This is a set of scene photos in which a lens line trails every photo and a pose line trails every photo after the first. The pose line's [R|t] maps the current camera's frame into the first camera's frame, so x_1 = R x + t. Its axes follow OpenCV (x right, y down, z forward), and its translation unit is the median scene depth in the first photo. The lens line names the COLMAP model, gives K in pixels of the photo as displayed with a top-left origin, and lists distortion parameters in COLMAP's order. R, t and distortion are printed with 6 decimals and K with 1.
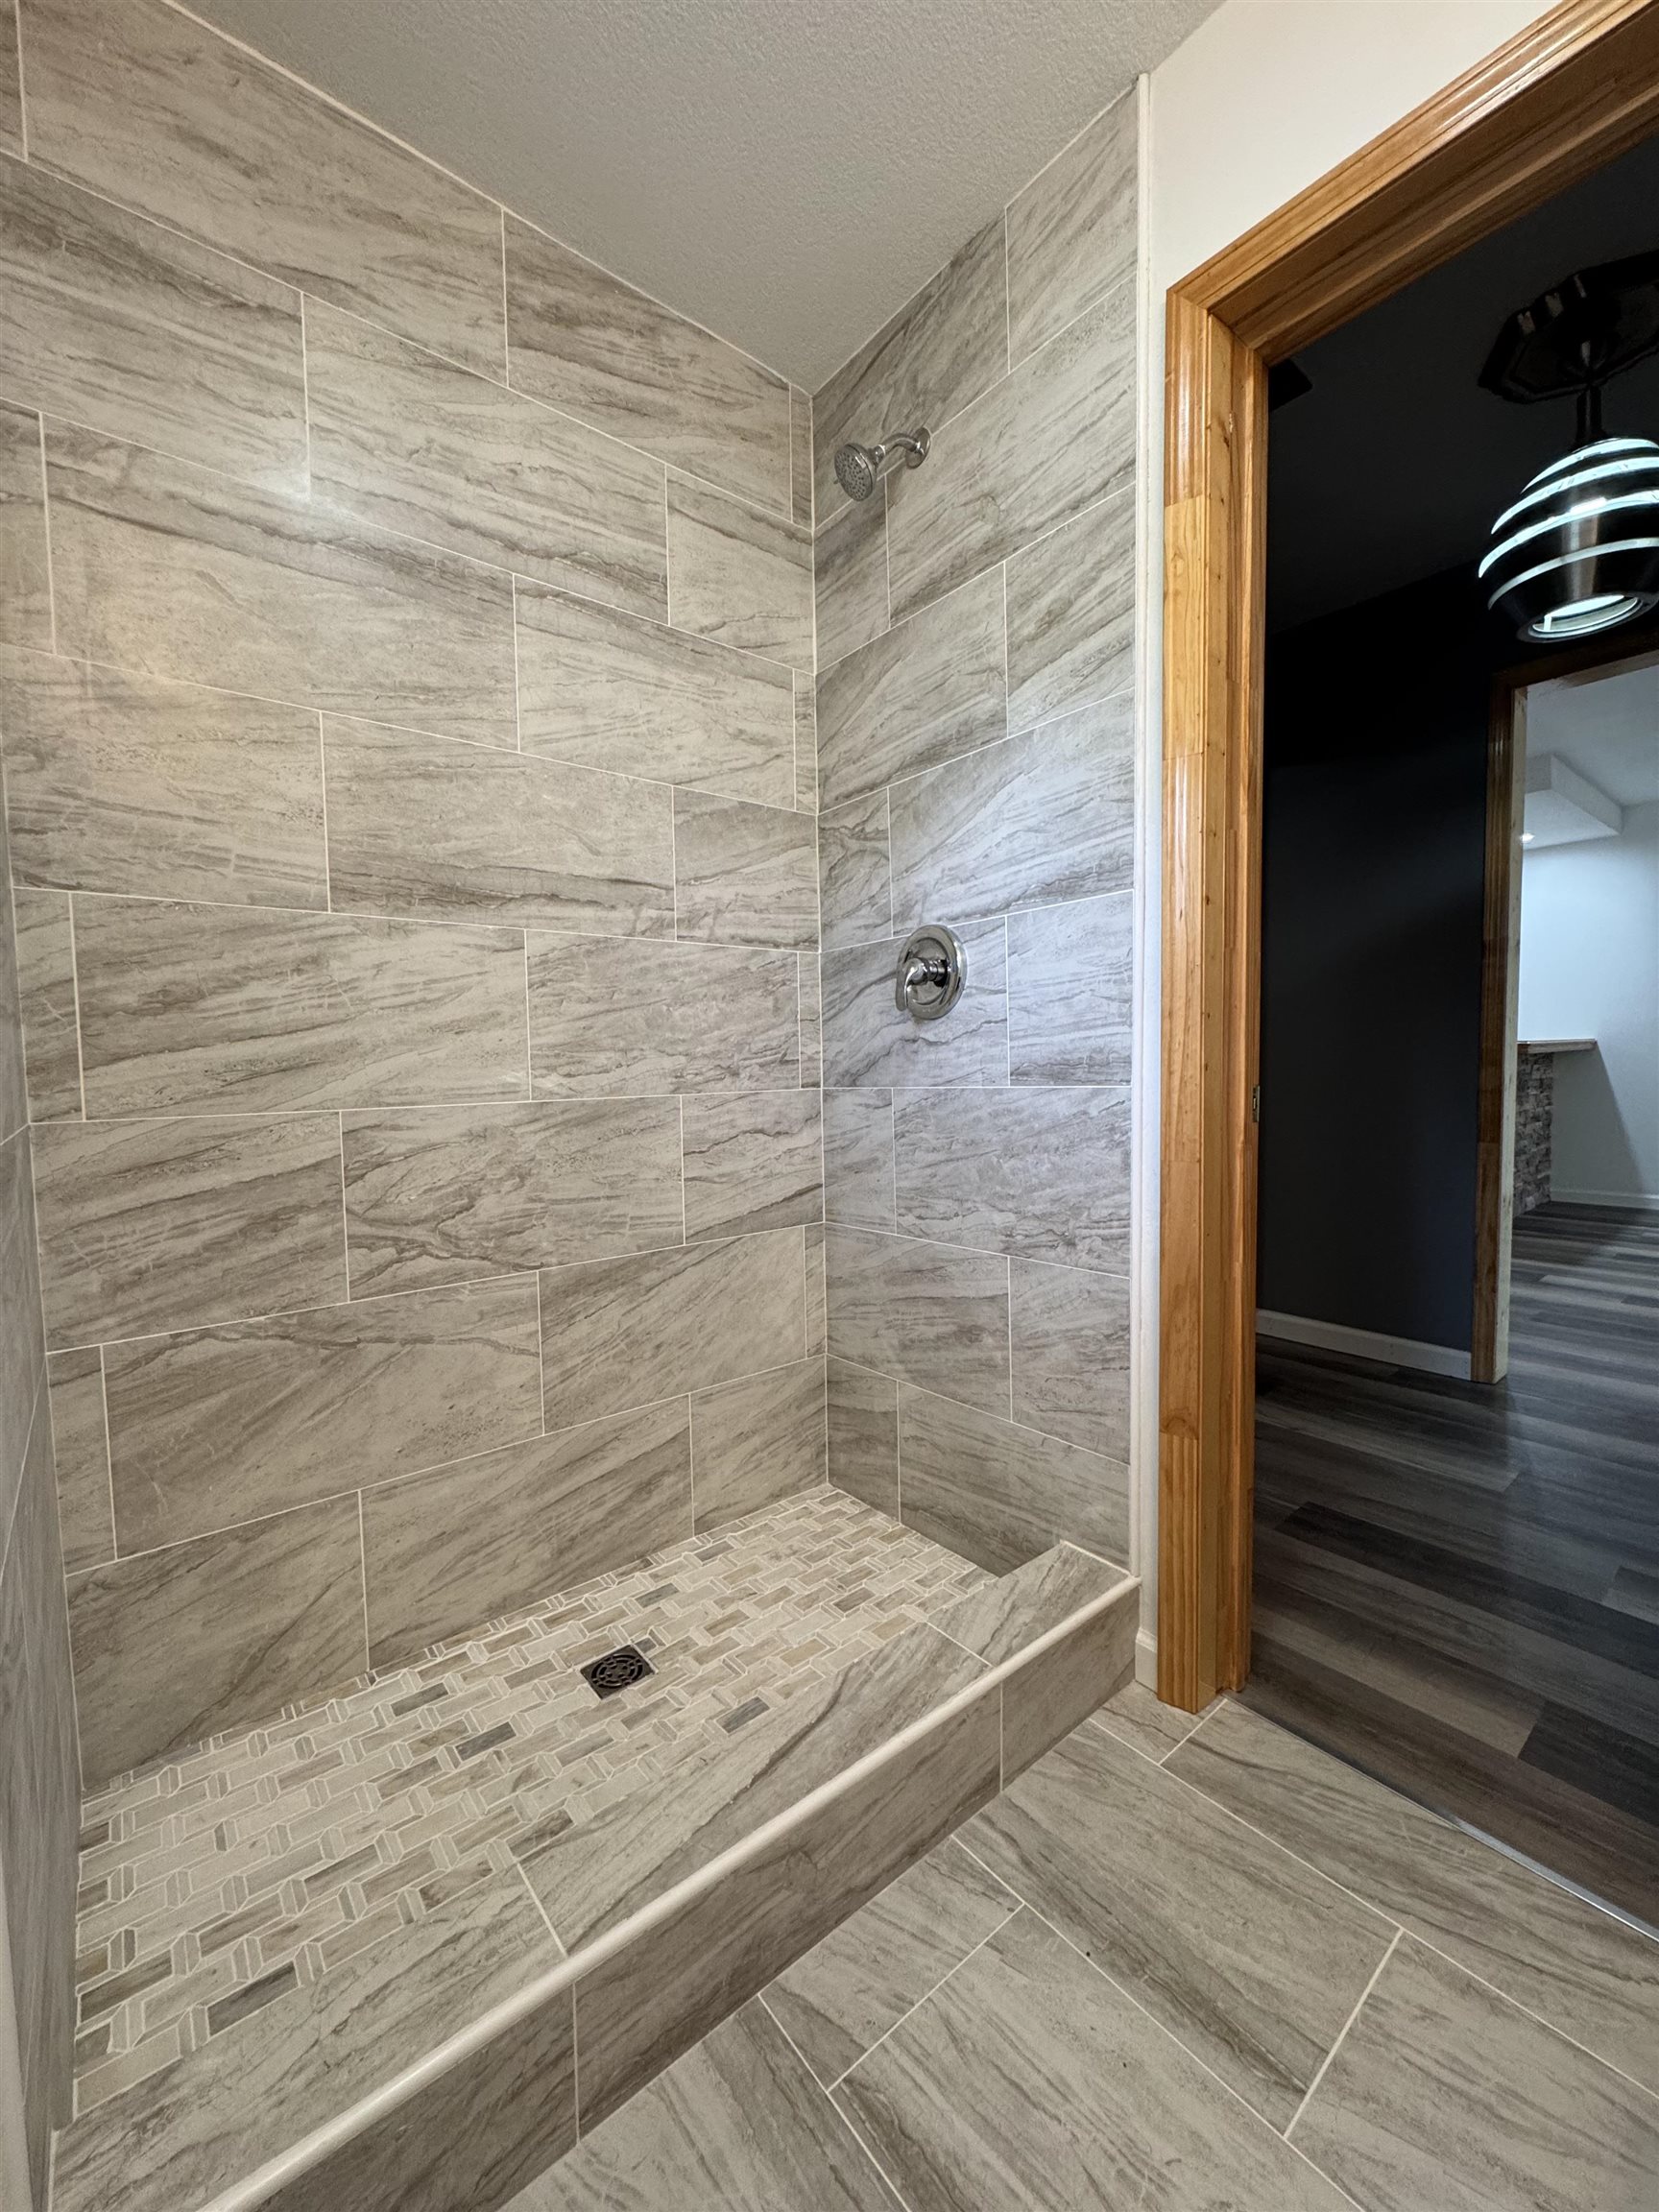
lens RADIAL K [[885.5, 0, 832.0], [0, 885.5, 1107.9], [0, 0, 1]] dist [-0.001276, -0.000055]
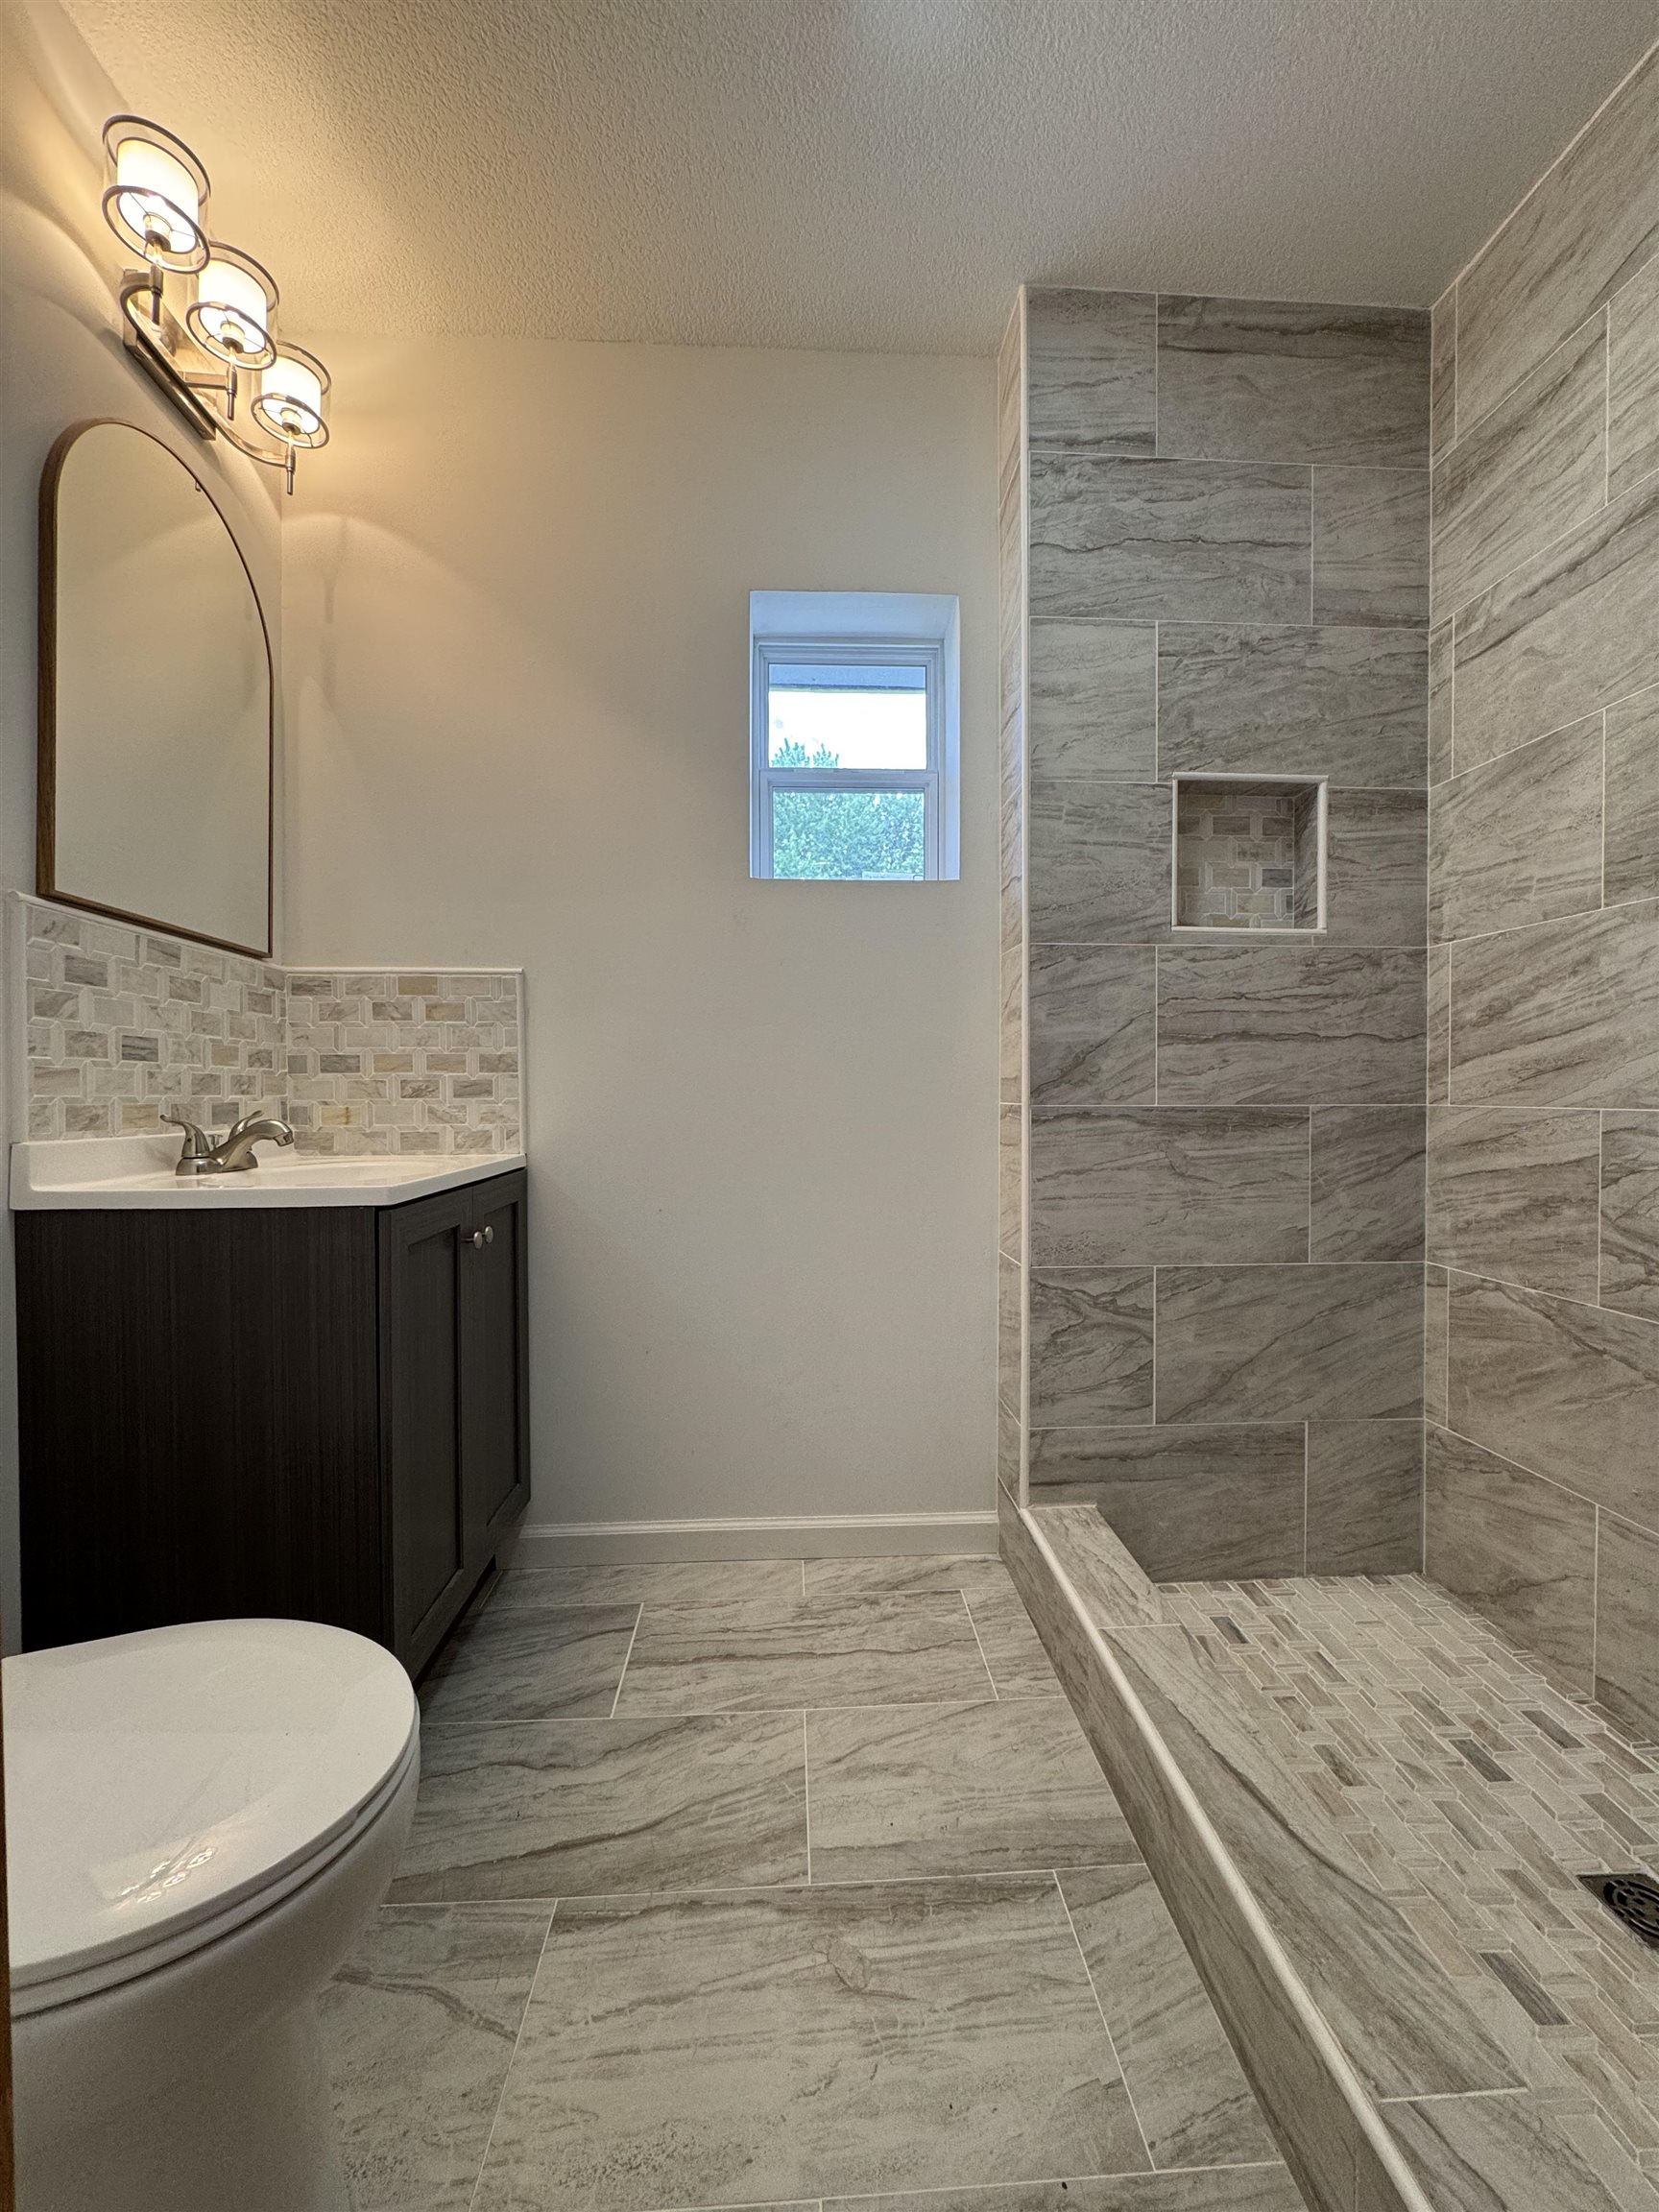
lens RADIAL K [[885.5, 0, 832.0], [0, 885.5, 1107.9], [0, 0, 1]] dist [-0.001276, -0.000055]
pose [[-0.594609, 0.032525, -0.803357, 0.783839], [-0.033963, 0.997273, 0.065514, -0.036153], [0.803298, 0.066240, -0.591883, 0.954155]]
